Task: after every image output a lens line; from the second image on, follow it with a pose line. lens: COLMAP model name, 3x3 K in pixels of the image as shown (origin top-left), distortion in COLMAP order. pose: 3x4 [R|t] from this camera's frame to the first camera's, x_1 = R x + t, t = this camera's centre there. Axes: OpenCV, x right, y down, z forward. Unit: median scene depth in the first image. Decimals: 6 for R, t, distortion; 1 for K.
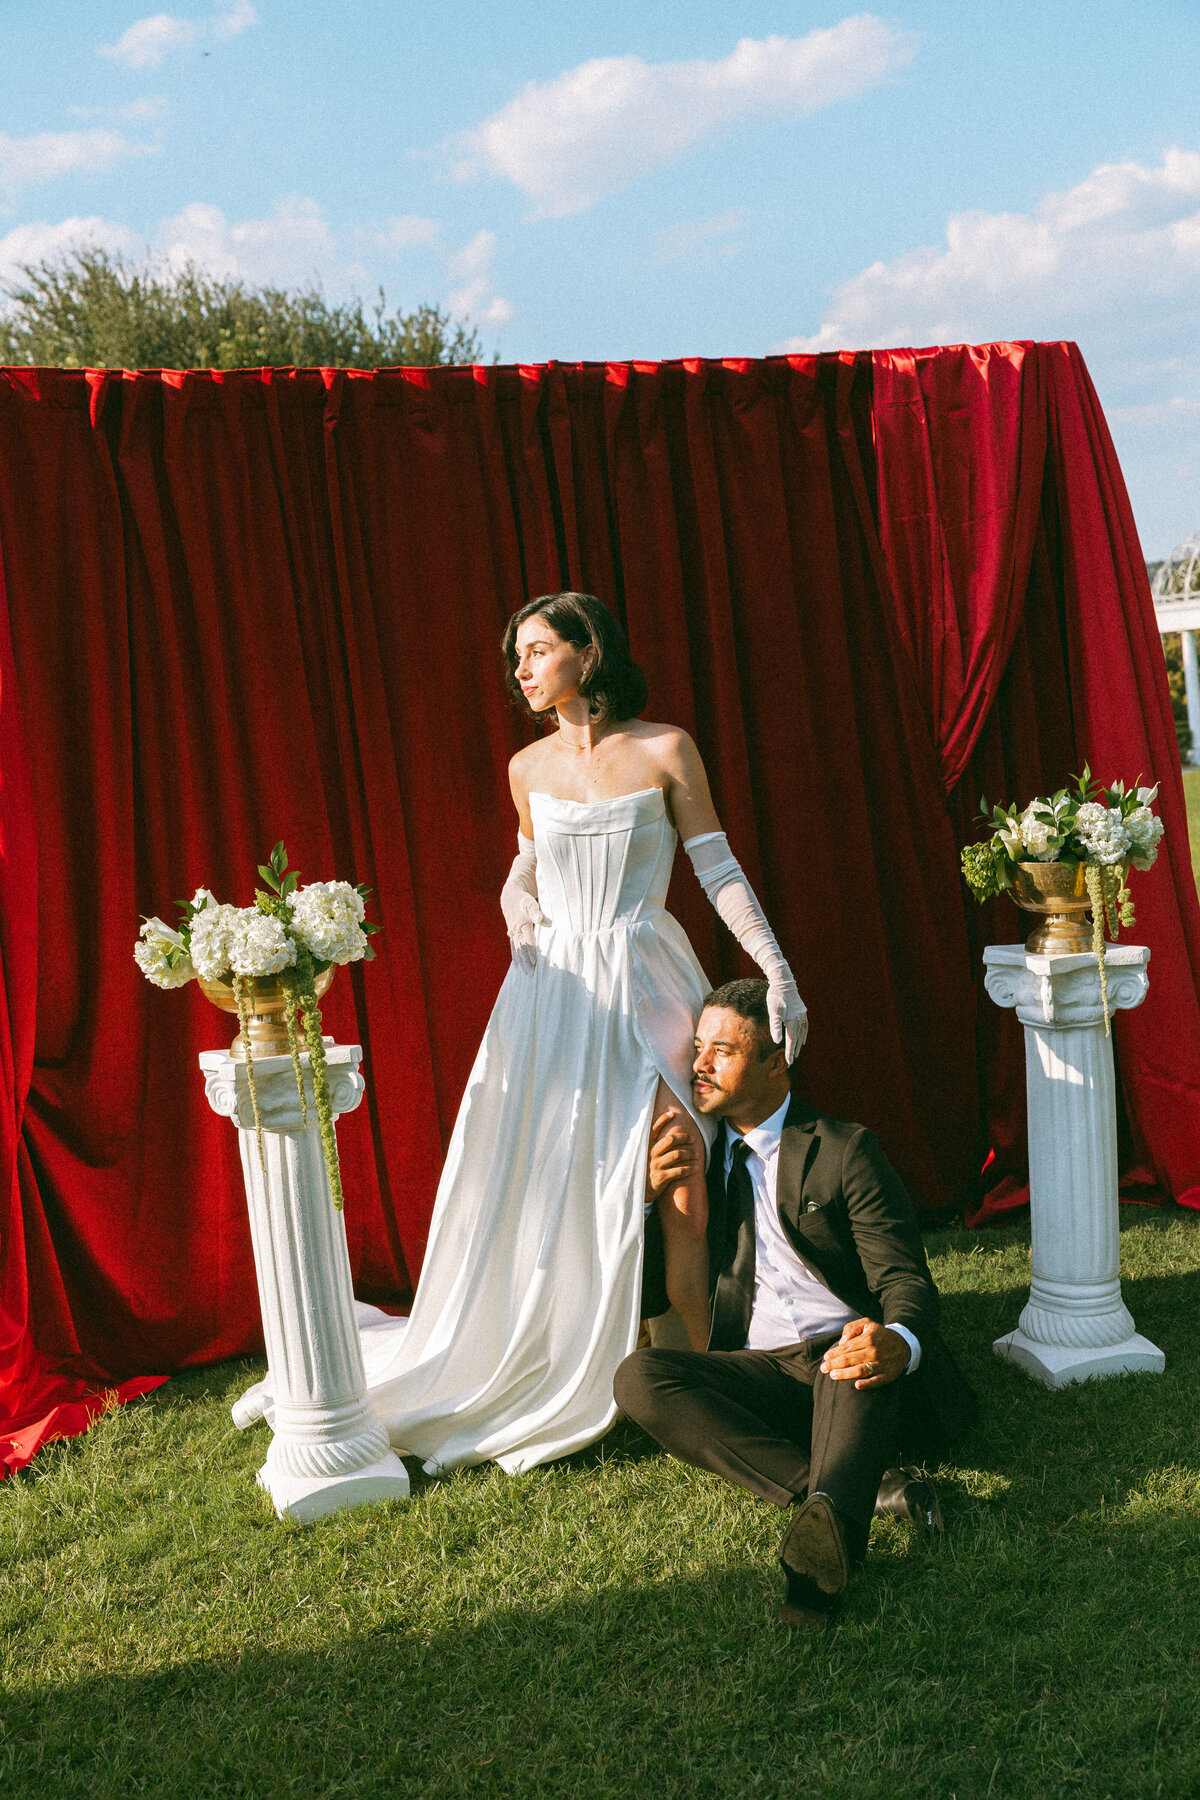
lens RADIAL K [[2348.5, 0, 600.0], [0, 2348.5, 900.0], [0, 0, 1]] dist [0.093155, -0.030193]
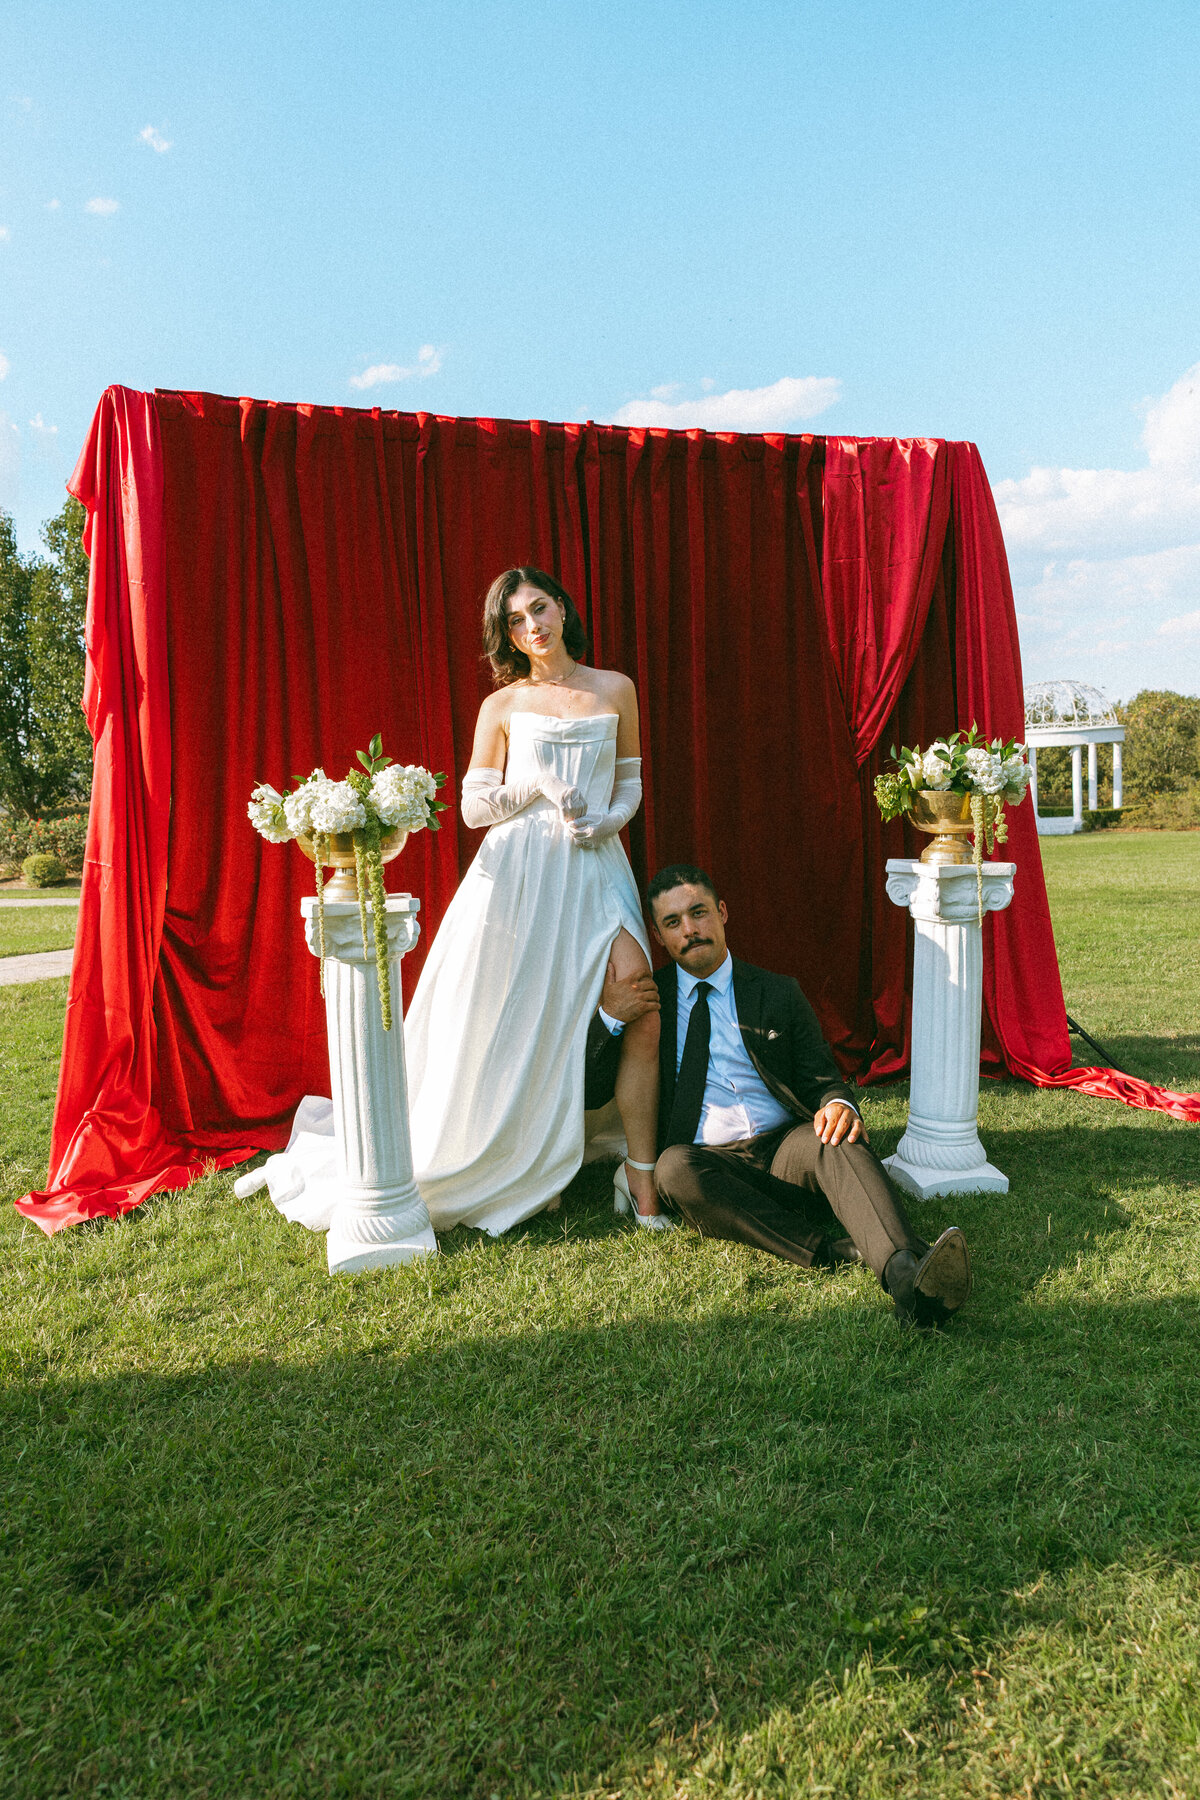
lens RADIAL K [[1402.7, 0, 600.0], [0, 1402.7, 900.0], [0, 0, 1]] dist [0.064019, 0.000008]
pose [[0.997855, 0.059682, -0.026899, 0.028059], [-0.060124, 0.998064, -0.015942, 0.067499], [0.025895, 0.017525, 0.999511, 0.227695]]
